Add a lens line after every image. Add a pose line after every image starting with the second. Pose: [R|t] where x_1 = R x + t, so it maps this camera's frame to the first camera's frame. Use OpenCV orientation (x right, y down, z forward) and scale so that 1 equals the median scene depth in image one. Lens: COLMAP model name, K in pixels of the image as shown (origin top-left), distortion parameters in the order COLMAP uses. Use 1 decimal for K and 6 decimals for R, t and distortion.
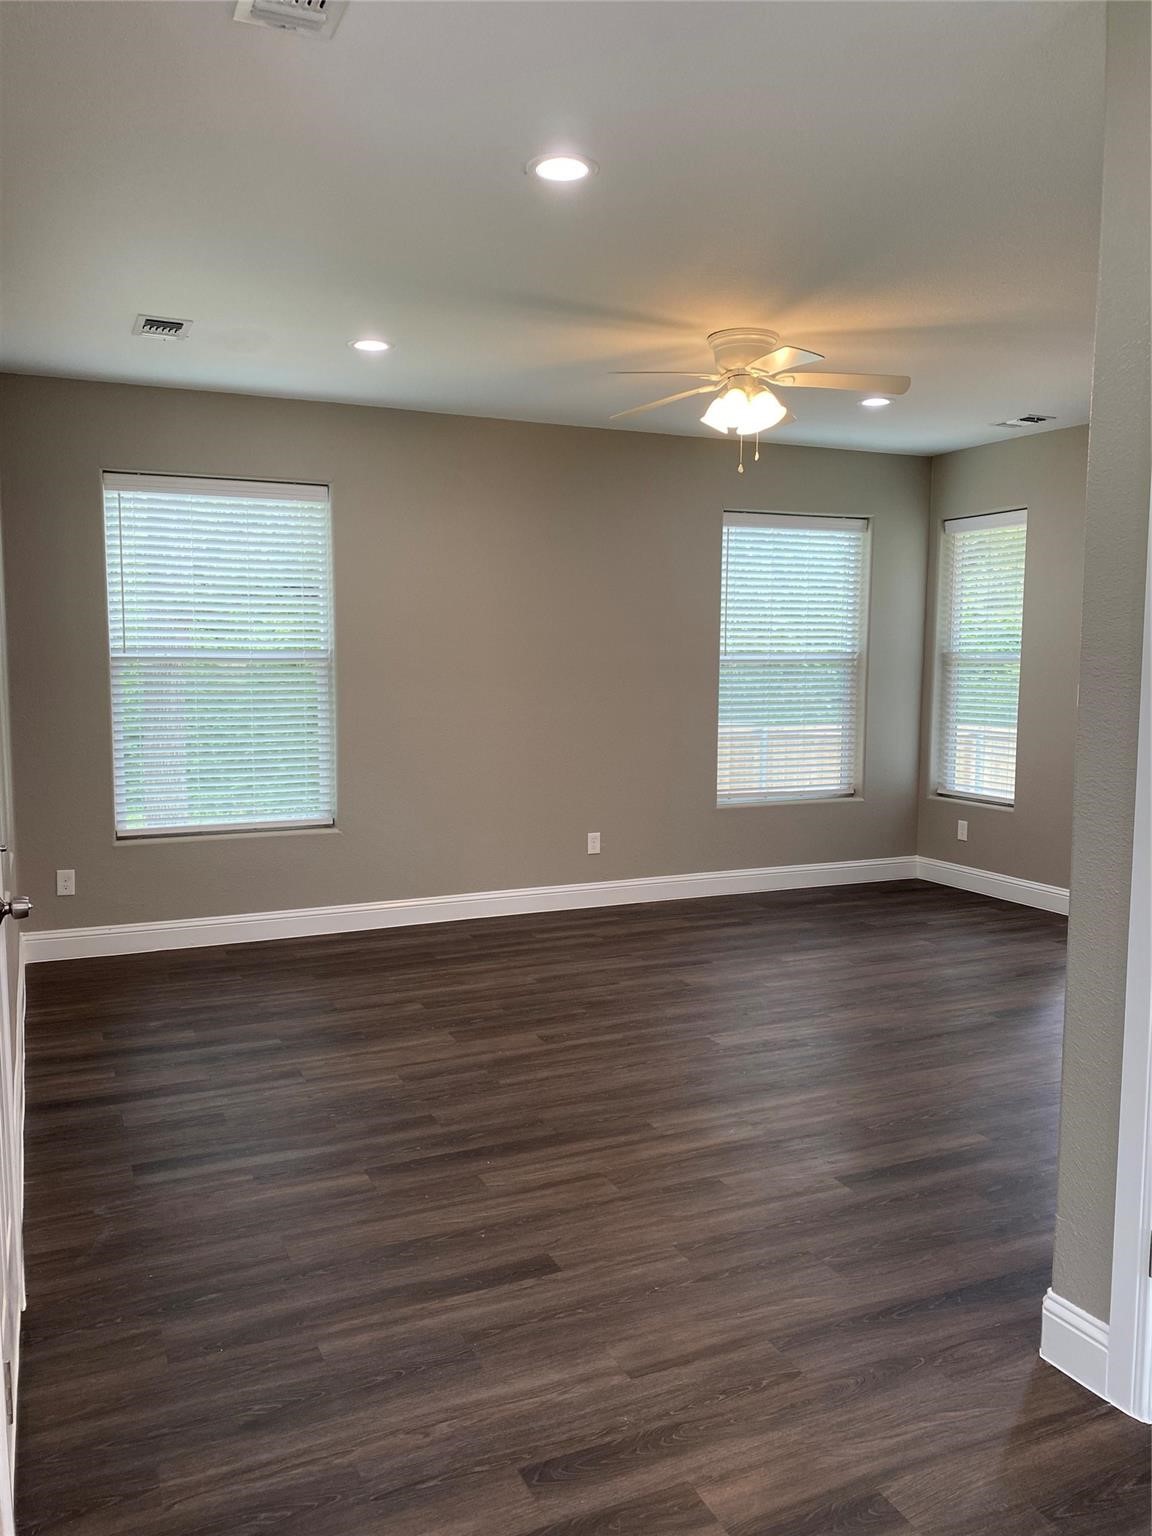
lens RADIAL K [[1185.6, 0, 576.0], [0, 1185.6, 768.0], [0, 0, 1]] dist [0.039448, -0.007680]
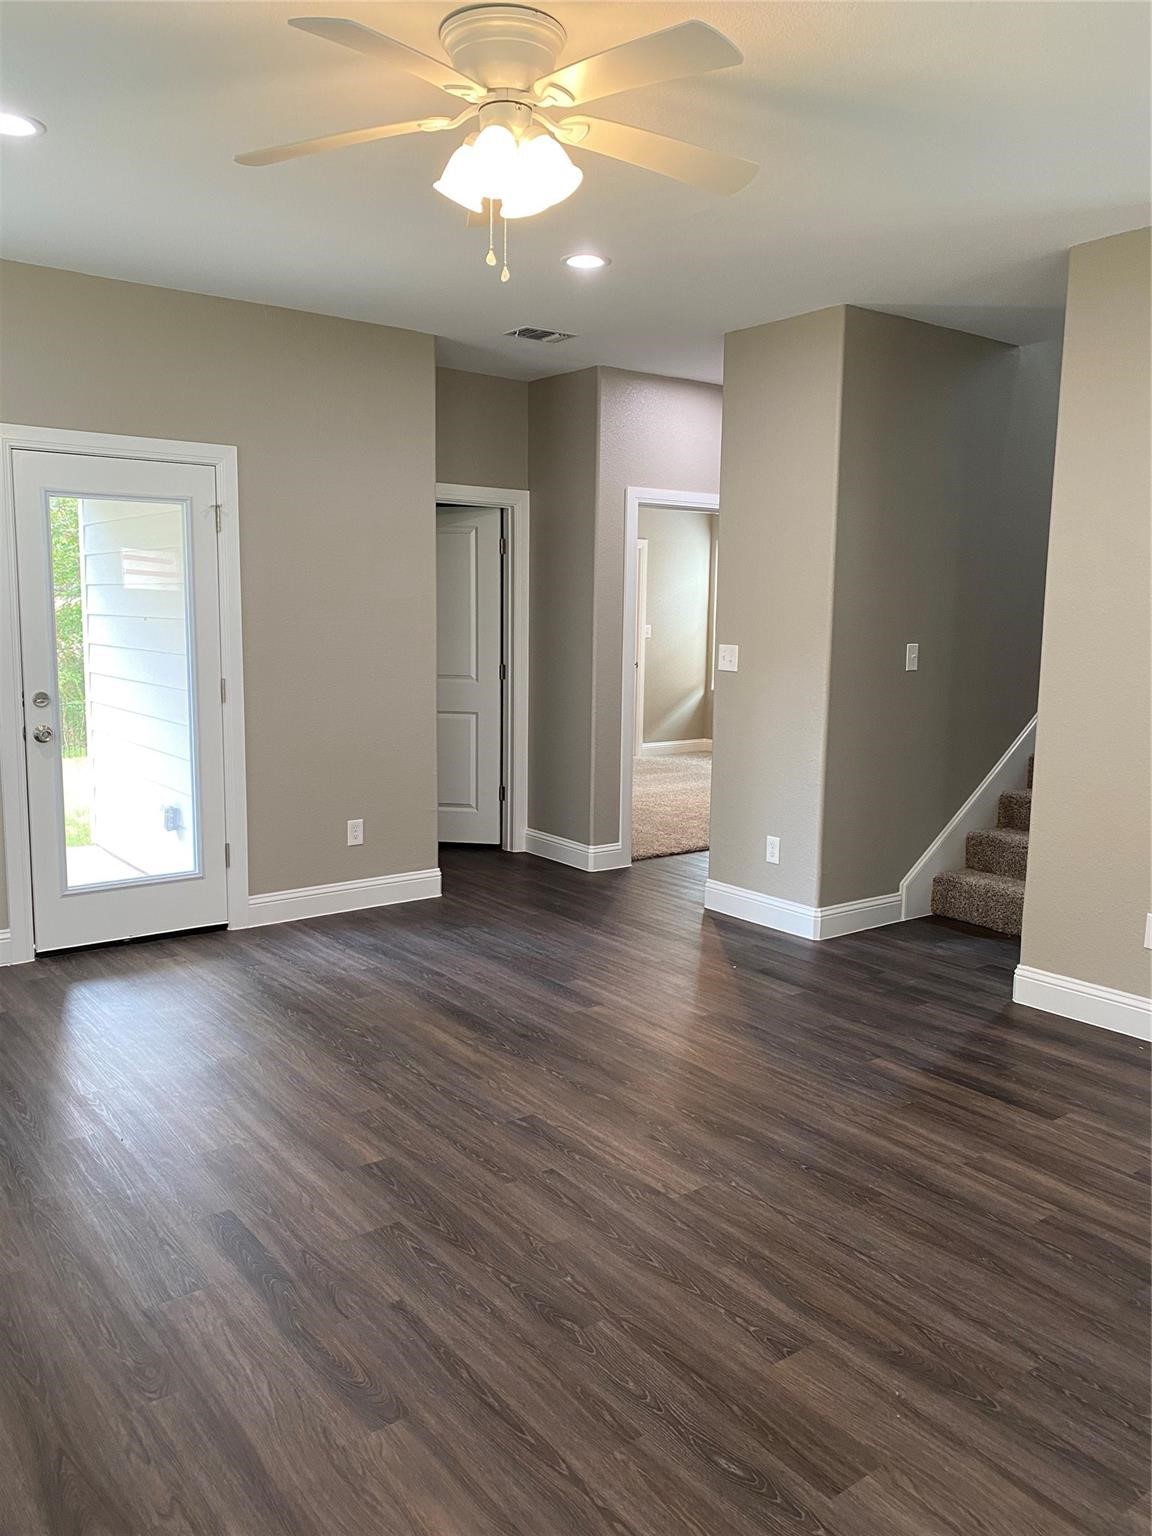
lens RADIAL K [[1137.9, 0, 574.0], [0, 1137.9, 802.2], [0, 0, 1]] dist [0.052103, -0.074395]
pose [[-0.215960, -0.161226, 0.962999, -0.452604], [0.081461, 0.979860, 0.182317, -0.107561], [-0.972998, 0.117820, -0.198477, 1.160799]]
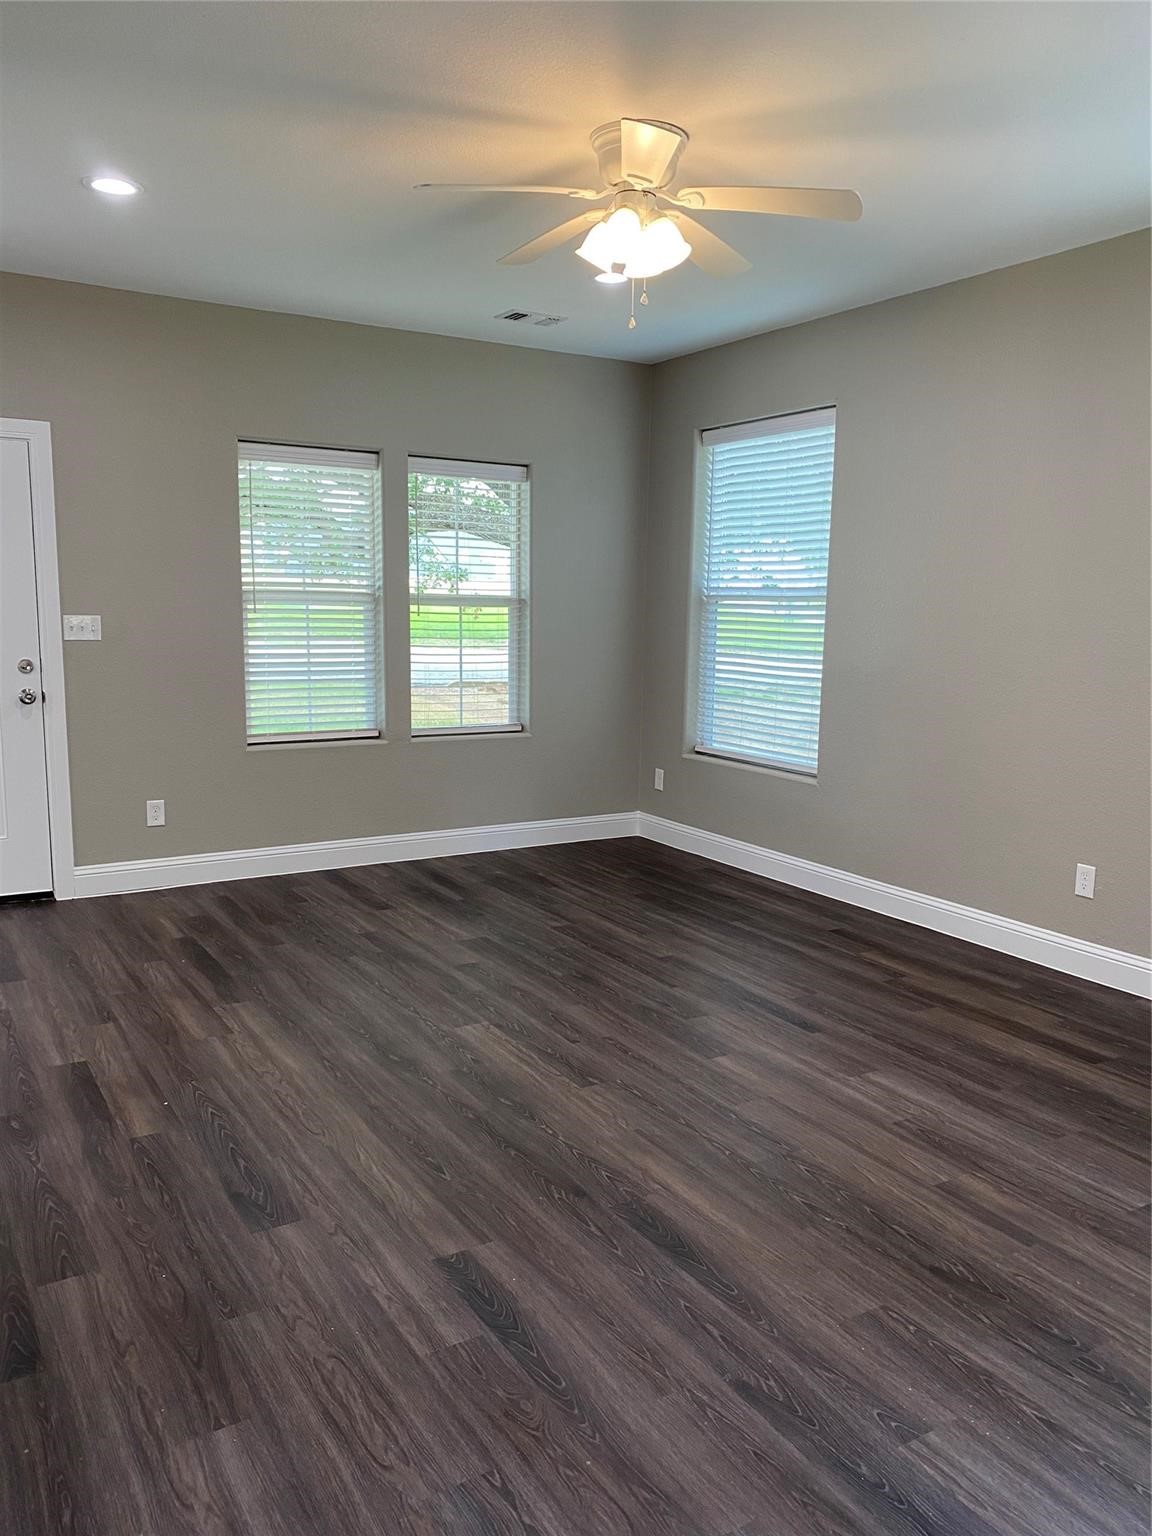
lens RADIAL K [[1185.6, 0, 576.0], [0, 1185.6, 768.0], [0, 0, 1]] dist [0.039448, -0.007680]
pose [[0.117706, 0.147976, -0.981962, 0.958406], [-0.116347, 0.984080, 0.134349, -0.086582], [0.986209, 0.098435, 0.133048, 0.936951]]
